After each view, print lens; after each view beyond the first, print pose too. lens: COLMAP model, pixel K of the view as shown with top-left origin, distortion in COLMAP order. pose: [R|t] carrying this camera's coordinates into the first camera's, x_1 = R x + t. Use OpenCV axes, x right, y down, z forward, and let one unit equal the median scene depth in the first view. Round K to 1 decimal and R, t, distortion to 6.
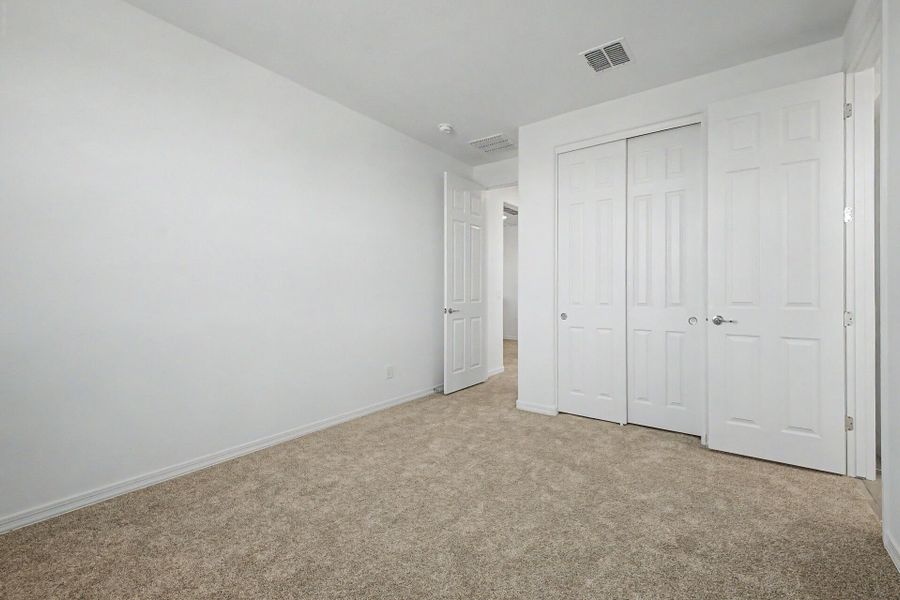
lens RADIAL K [[367.7, 0, 450.2], [0, 367.7, 294.0], [0, 0, 1]] dist [0.009506, -0.000102]
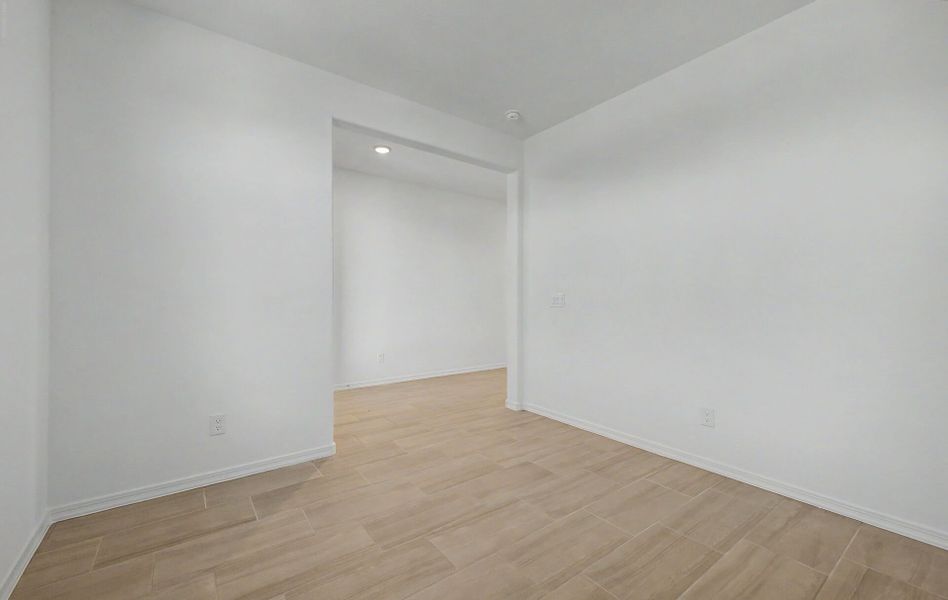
lens RADIAL K [[366.7, 0, 474.0], [0, 366.7, 300.0], [0, 0, 1]] dist [-0.000539, -0.000138]
pose [[0.975473, 0.010223, -0.219881, 0.098439], [-0.012142, 0.999899, -0.007379, 0.001676], [0.219783, 0.009868, 0.975499, 0.127967]]
